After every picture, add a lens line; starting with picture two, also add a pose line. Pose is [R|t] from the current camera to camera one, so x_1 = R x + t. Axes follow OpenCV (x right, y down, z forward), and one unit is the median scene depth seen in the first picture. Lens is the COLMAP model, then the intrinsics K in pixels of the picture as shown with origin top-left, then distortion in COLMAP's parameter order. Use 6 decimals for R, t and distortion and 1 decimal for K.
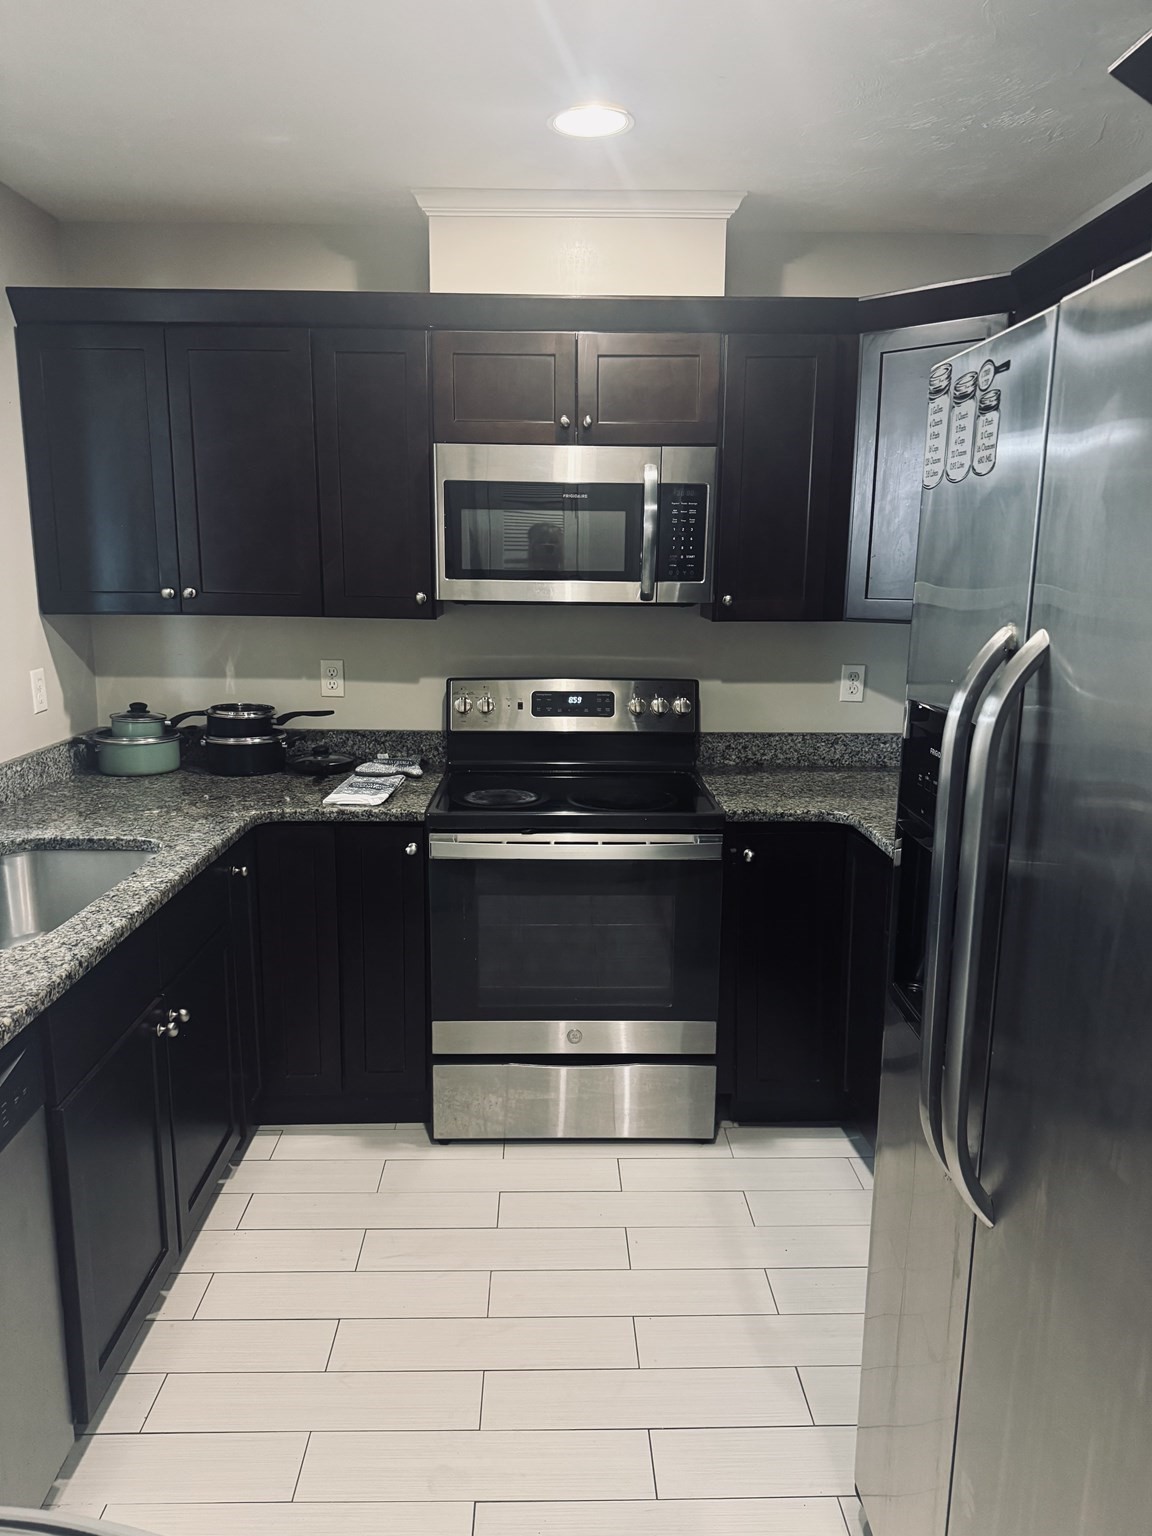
lens RADIAL K [[1064.0, 0, 573.9], [0, 1064.0, 770.9], [0, 0, 1]] dist [0.006083, 0.000941]
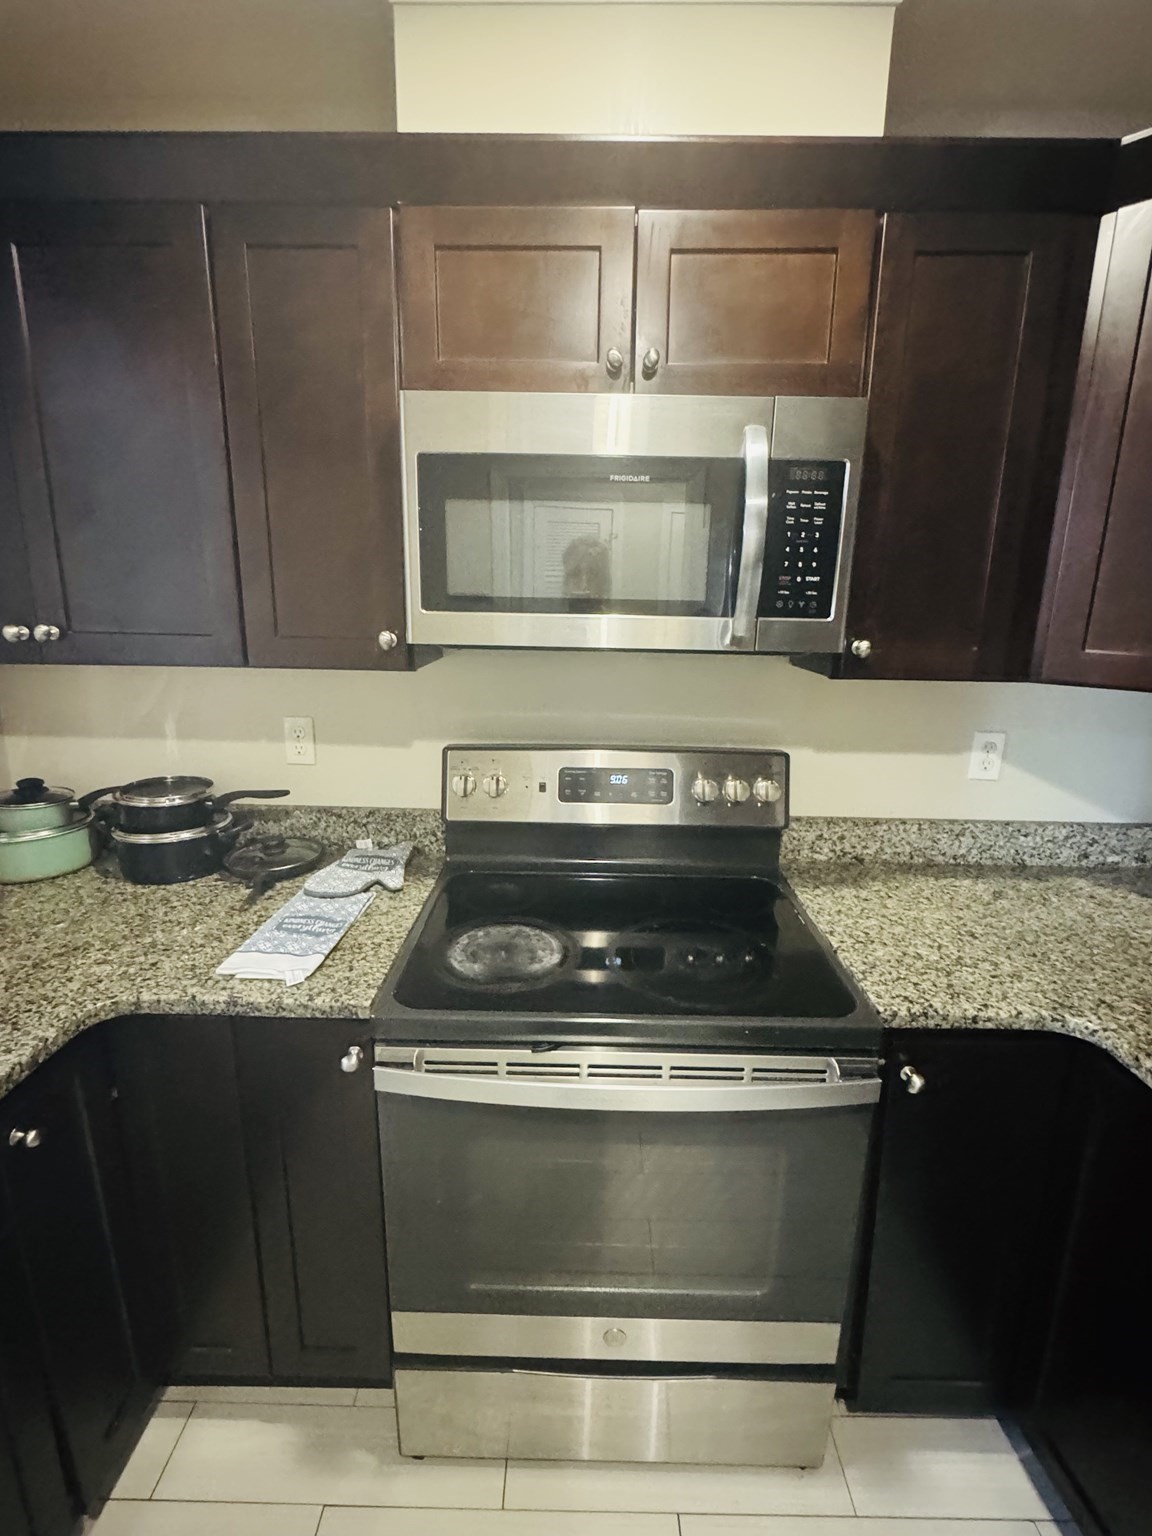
lens RADIAL K [[713.0, 0, 578.3], [0, 713.0, 741.9], [0, 0, 1]] dist [-0.070039, 0.013931]
pose [[0.999469, 0.013535, -0.029641, -0.013126], [-0.013422, 0.999902, 0.004009, -0.099266], [0.029692, -0.003609, 0.999553, 0.547463]]
